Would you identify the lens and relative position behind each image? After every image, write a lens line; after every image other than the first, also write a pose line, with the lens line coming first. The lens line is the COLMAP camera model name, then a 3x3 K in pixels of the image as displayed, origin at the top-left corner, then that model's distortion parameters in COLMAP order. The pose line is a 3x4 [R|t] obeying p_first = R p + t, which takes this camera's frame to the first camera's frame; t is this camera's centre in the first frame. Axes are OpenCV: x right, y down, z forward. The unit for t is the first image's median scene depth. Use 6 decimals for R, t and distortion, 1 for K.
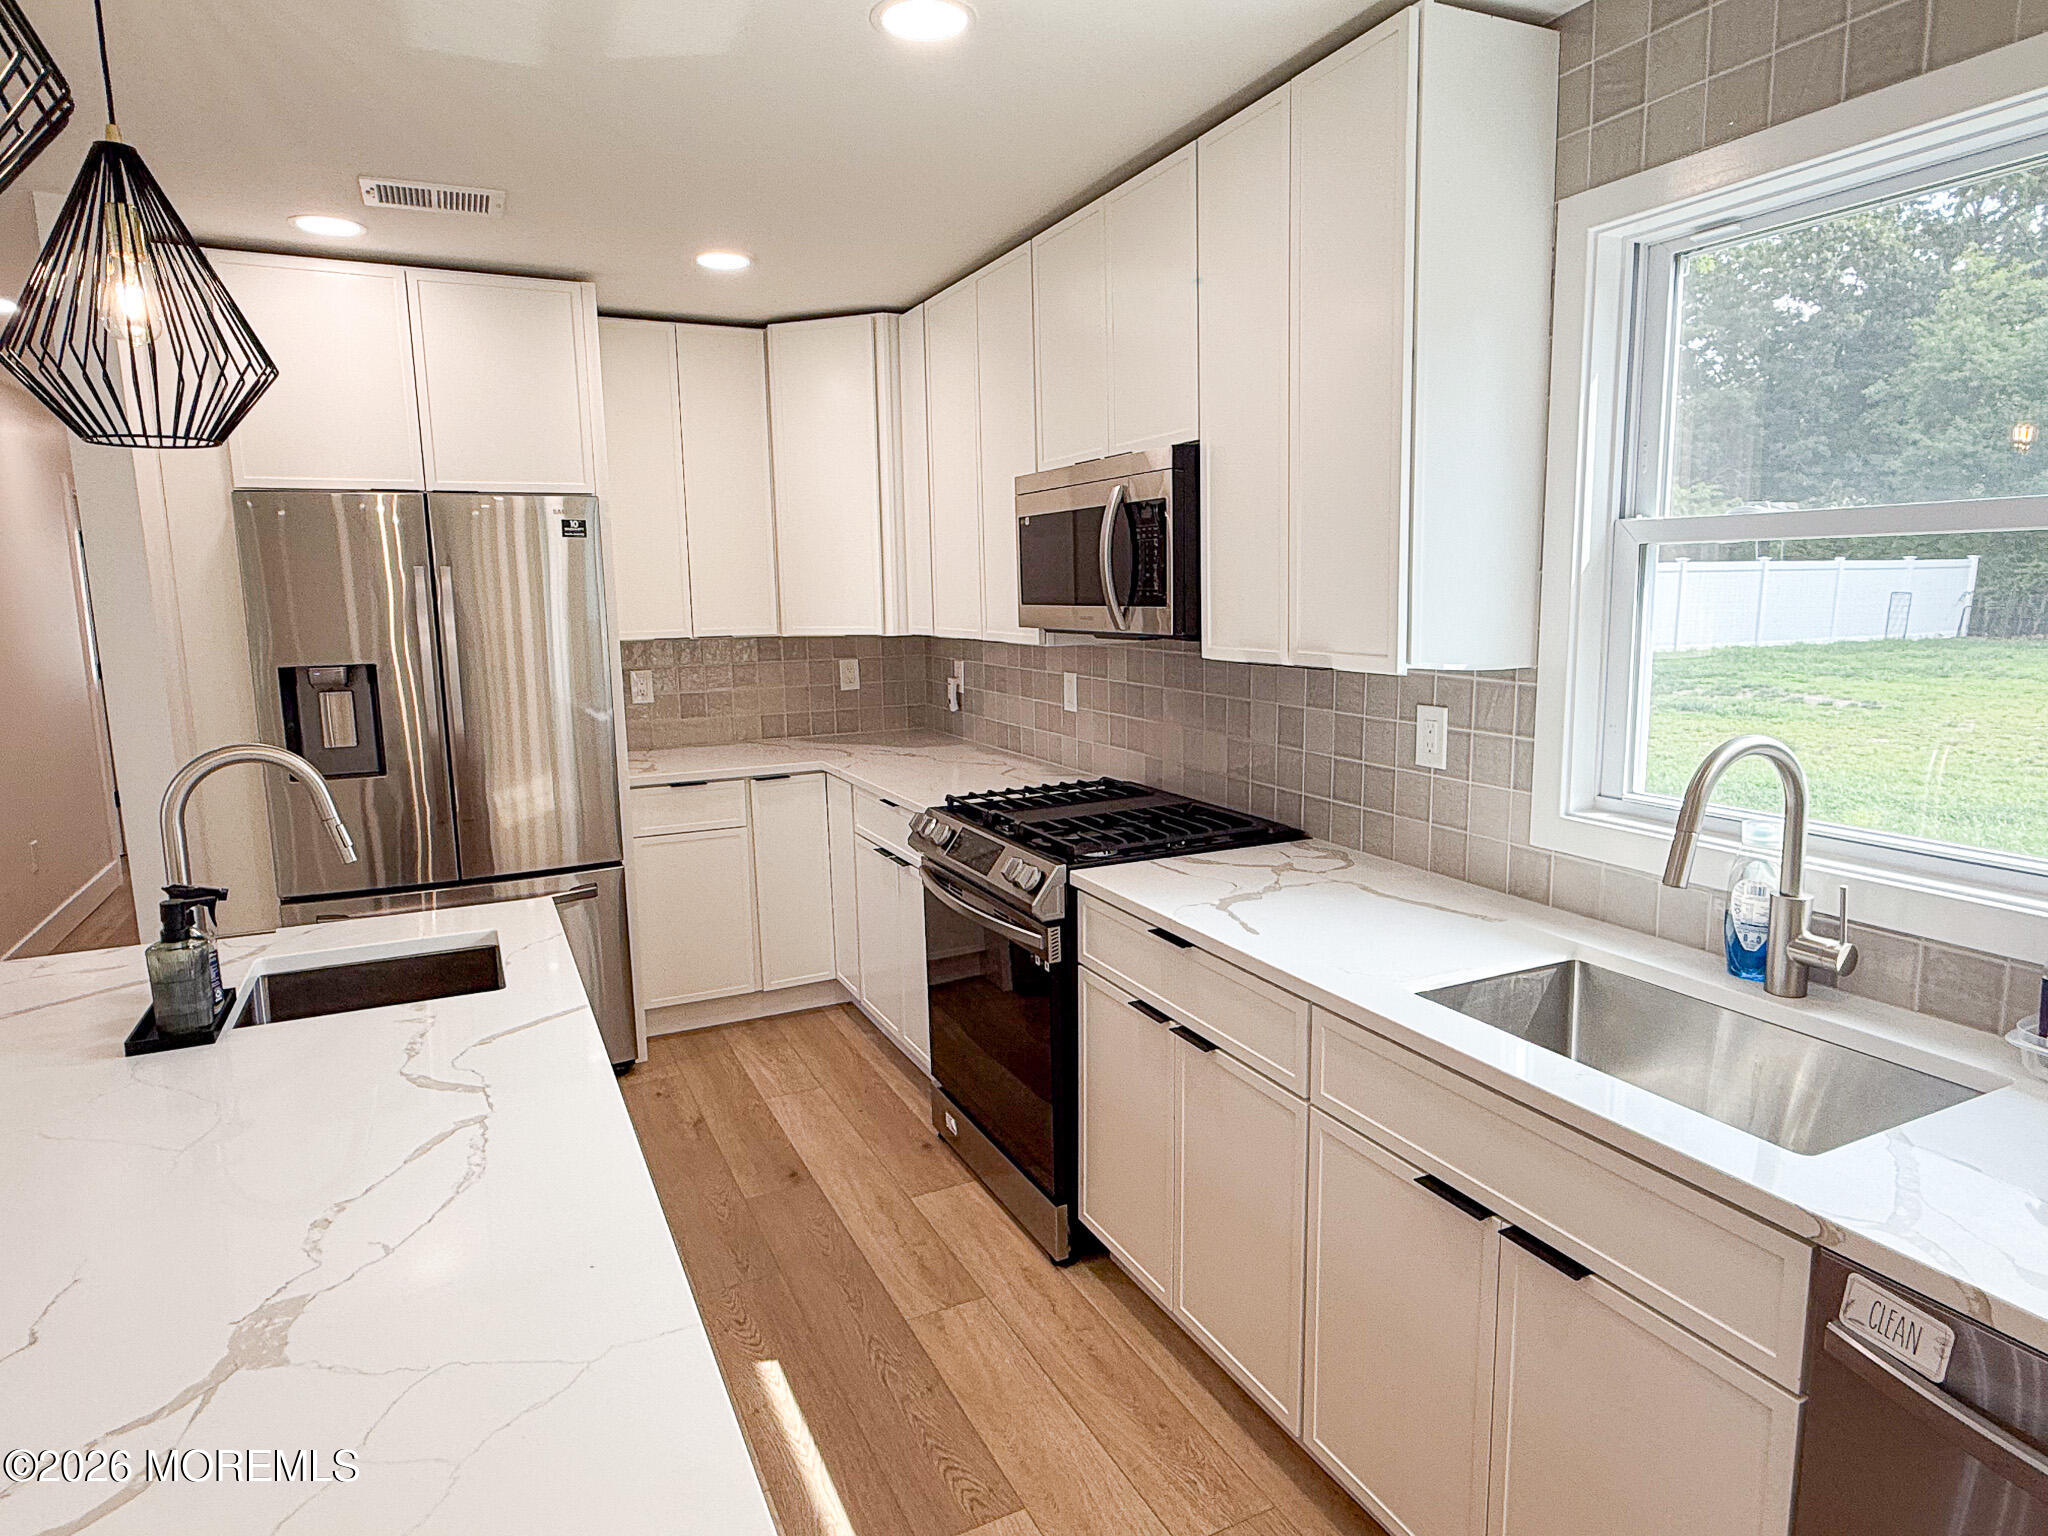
lens RADIAL K [[1192.3, 0, 1023.2], [0, 1192.3, 761.1], [0, 0, 1]] dist [0.000269, 0.000185]
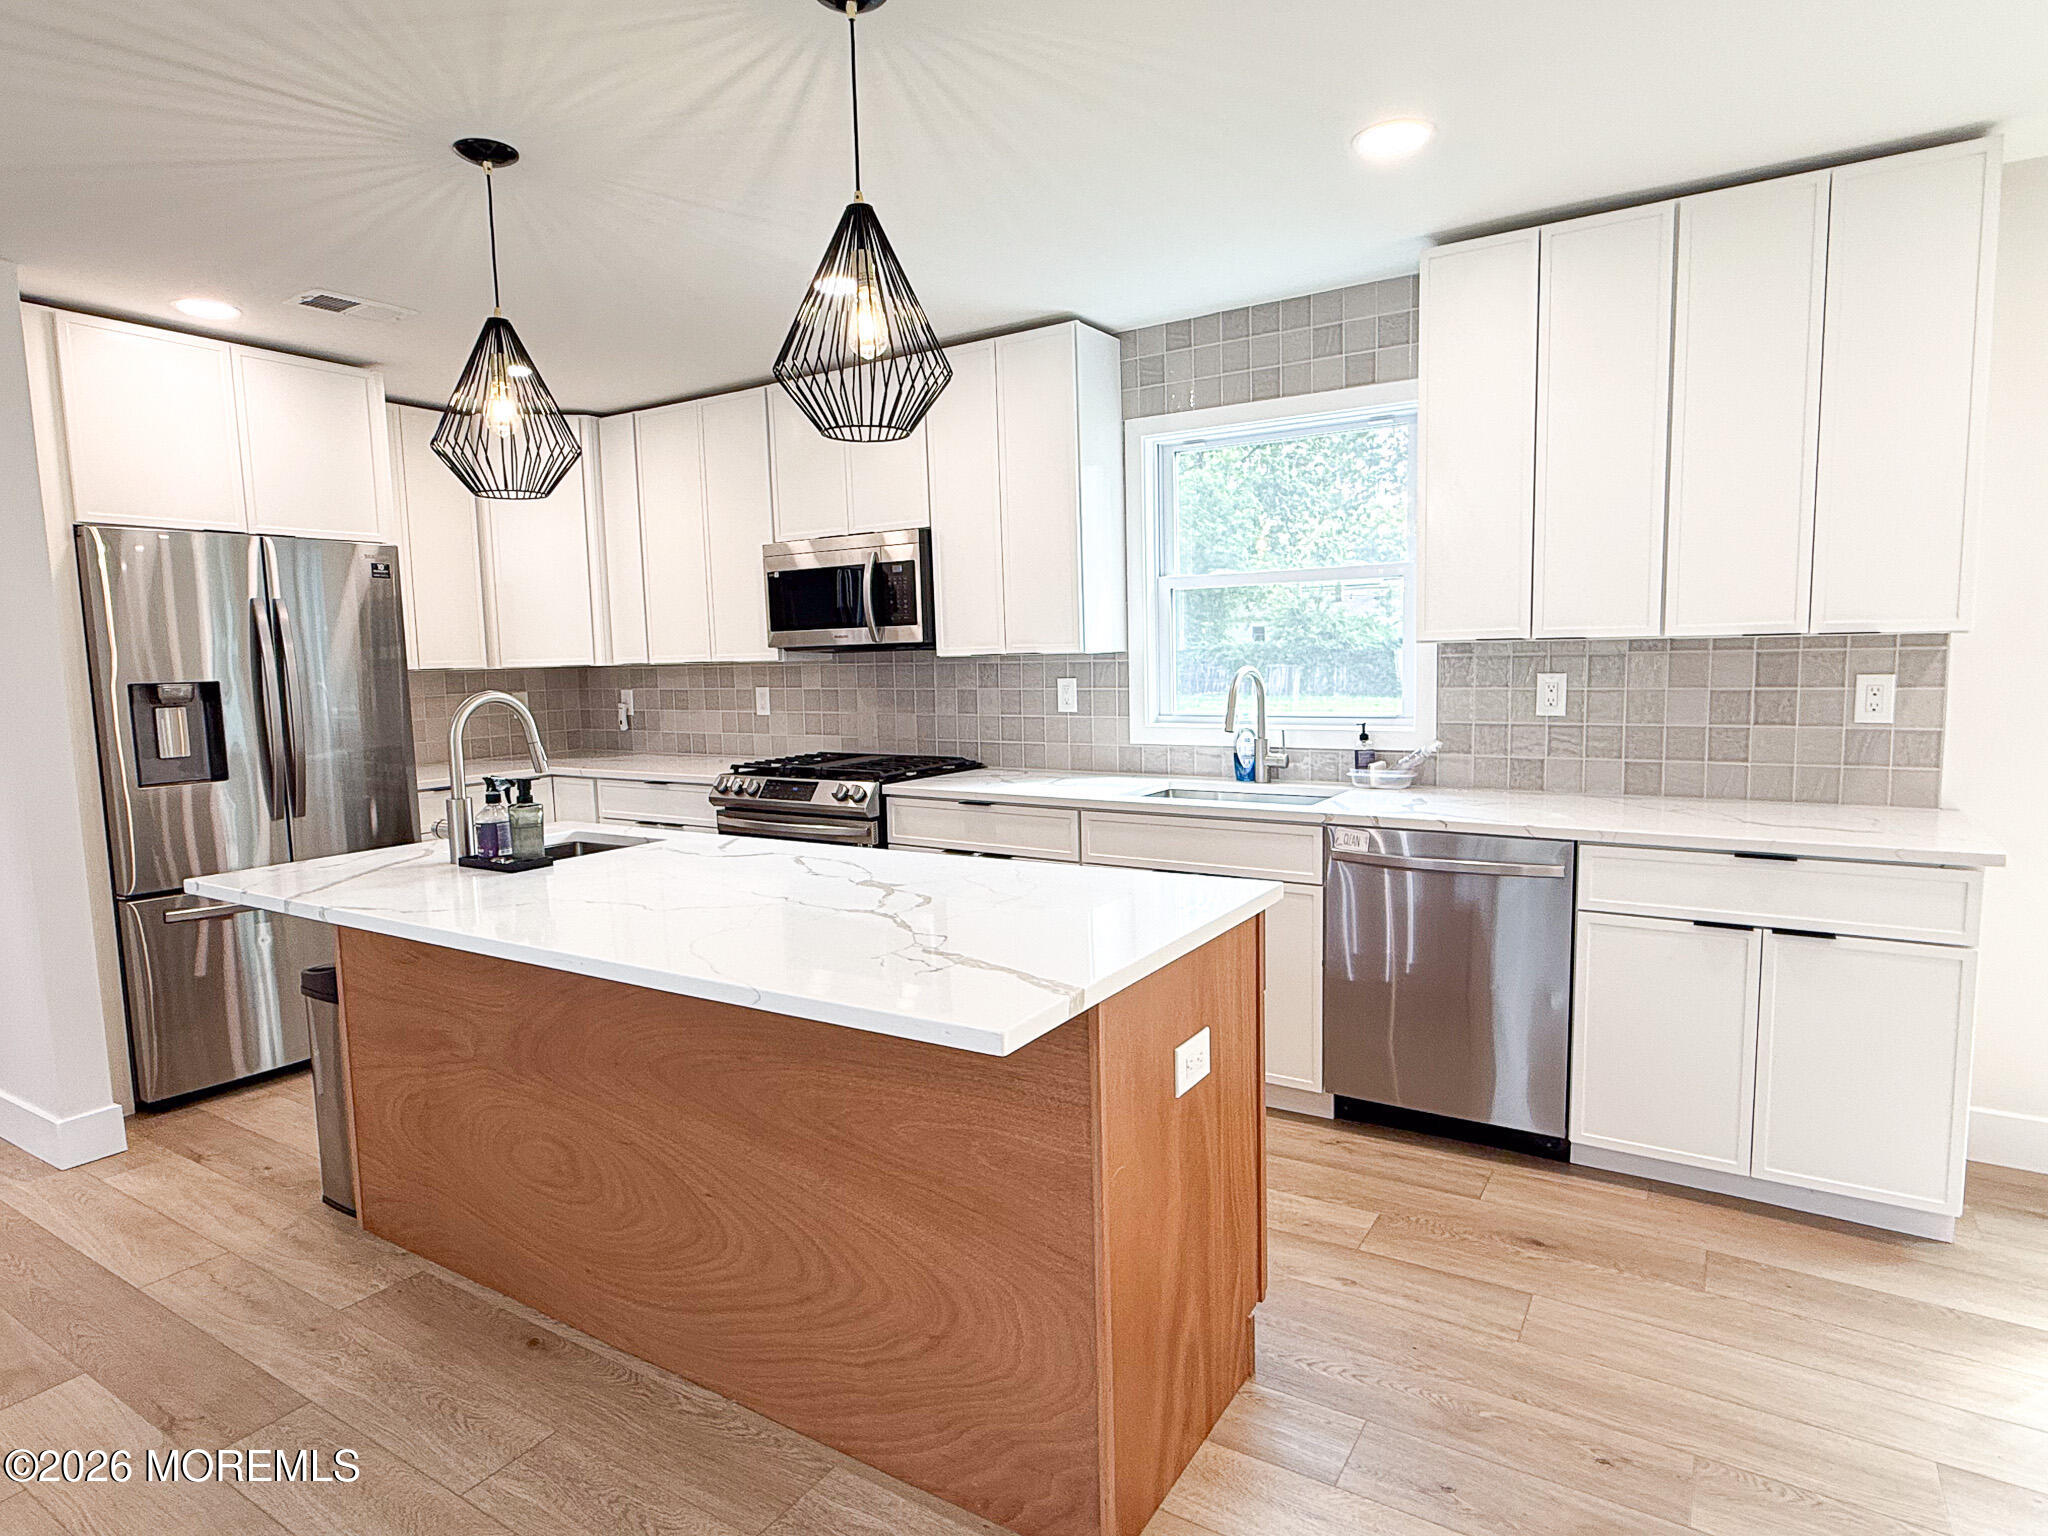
lens RADIAL K [[1140.9, 0, 1024.0], [0, 1140.9, 768.0], [0, 0, 1]] dist [0.001571, 0.000851]
pose [[0.850127, -0.056905, 0.523495, -0.498988], [0.088468, 0.995448, -0.035459, 0.115700], [-0.519094, 0.076457, 0.851291, -0.346900]]
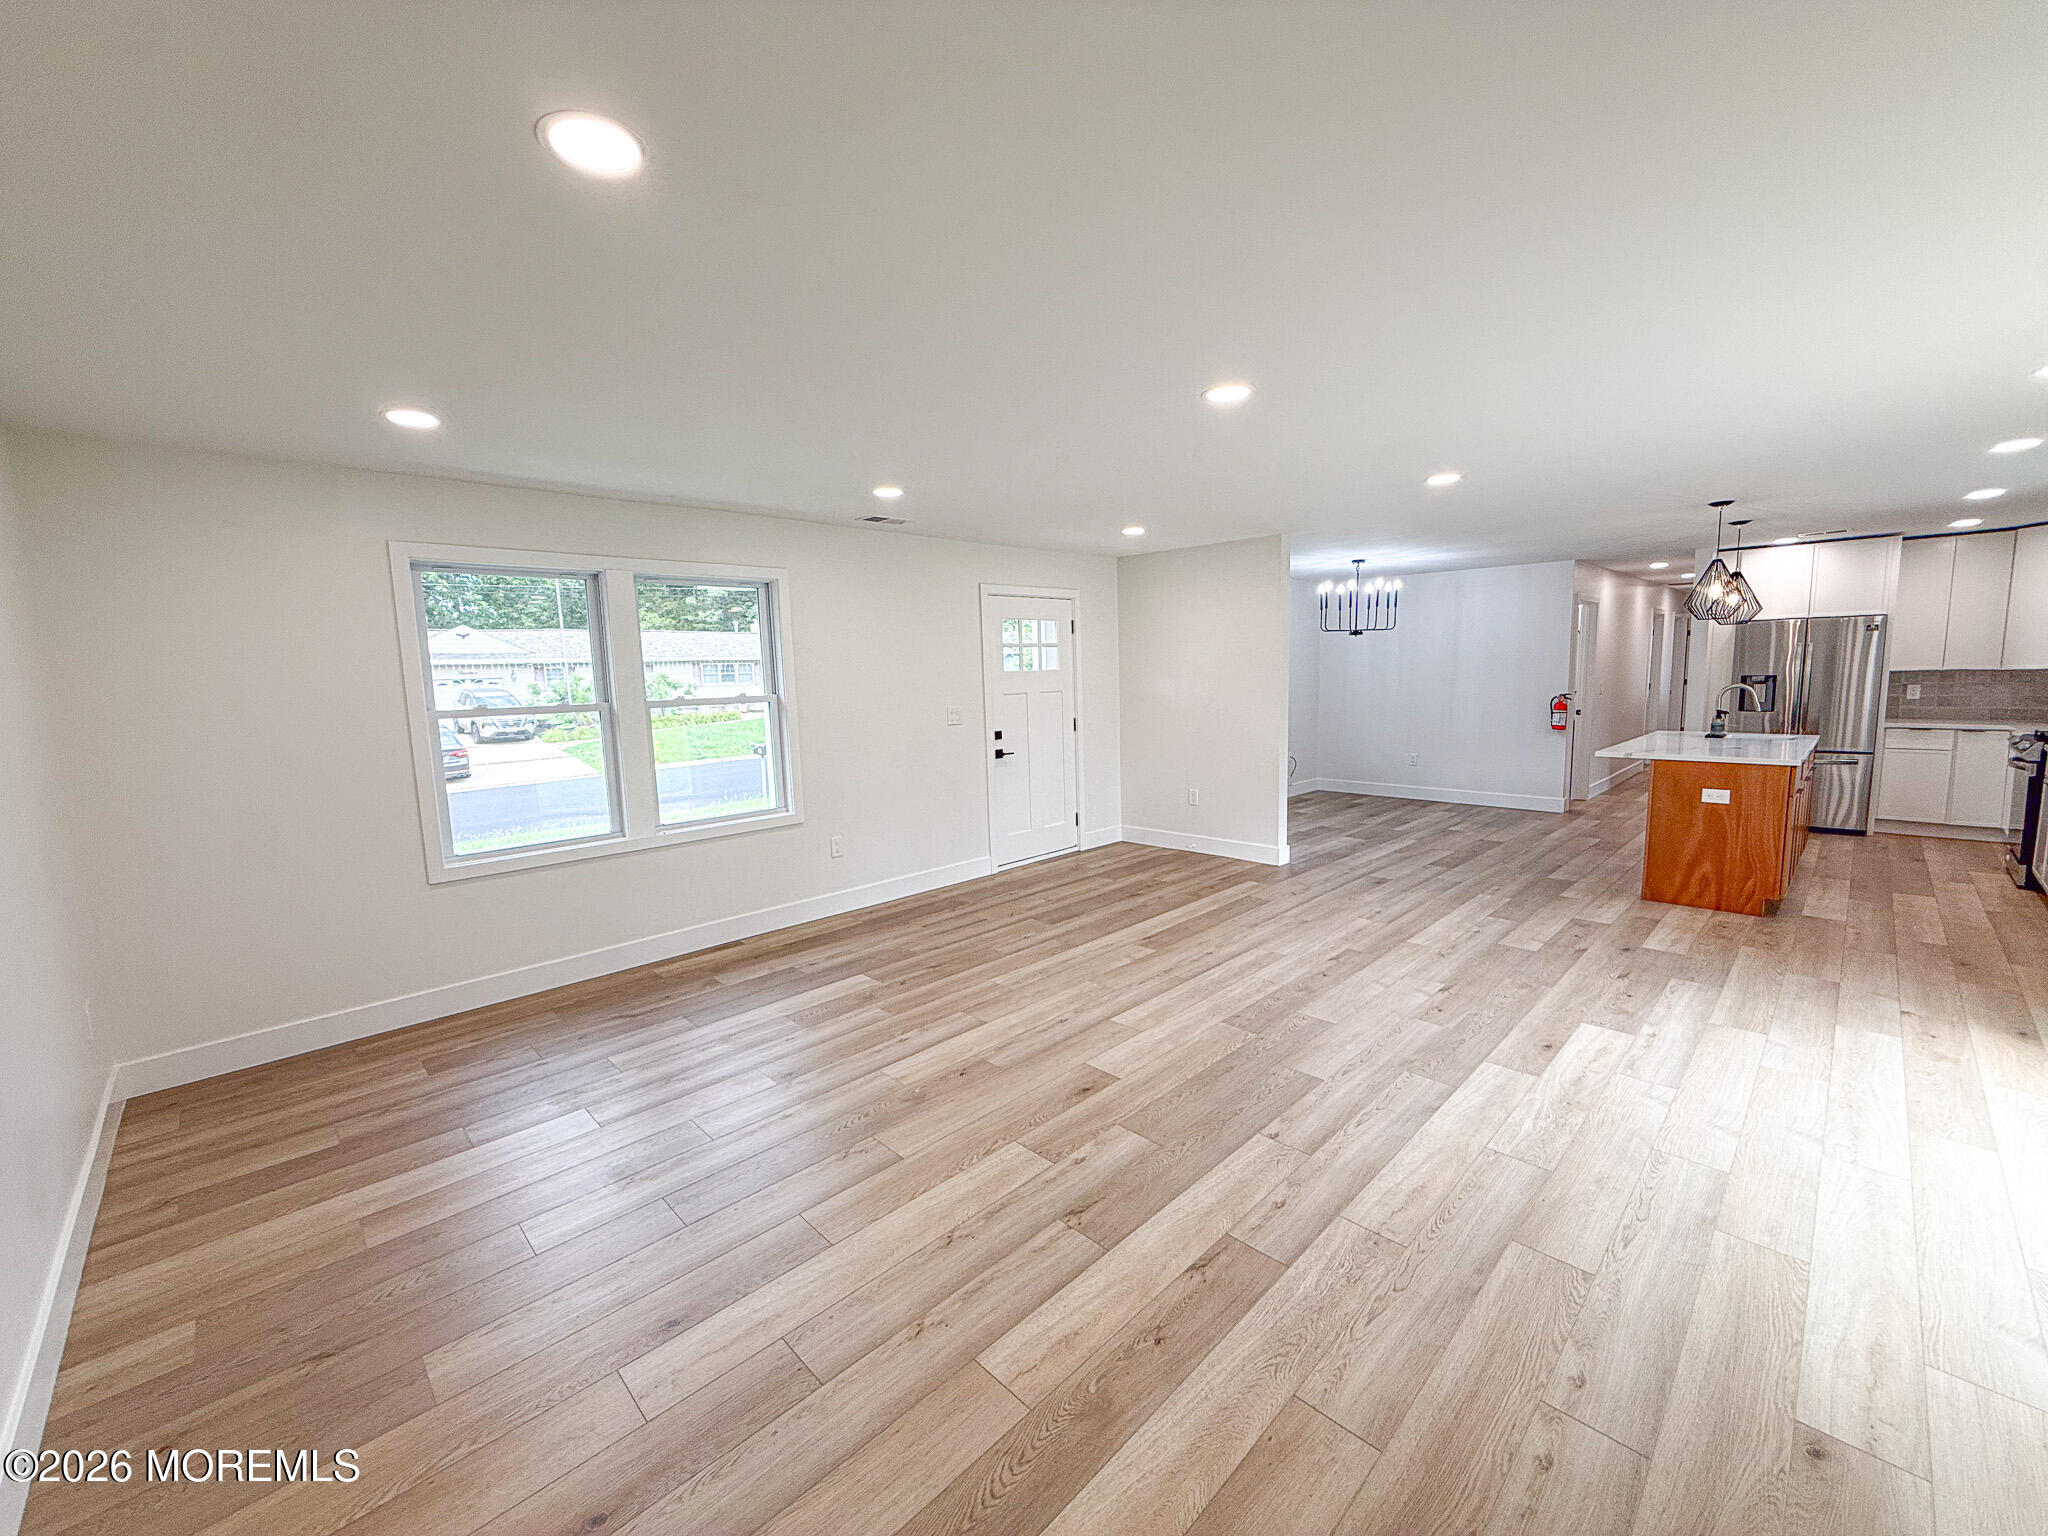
lens RADIAL K [[817.3, 0, 1021.6], [0, 817.3, 769.5], [0, 0, 1]] dist [-0.001072, -0.000088]
pose [[0.312954, 0.120141, -0.942139, 0.933798], [-0.122755, 0.988764, 0.085311, 0.236269], [0.941802, 0.088953, 0.324185, -1.623280]]
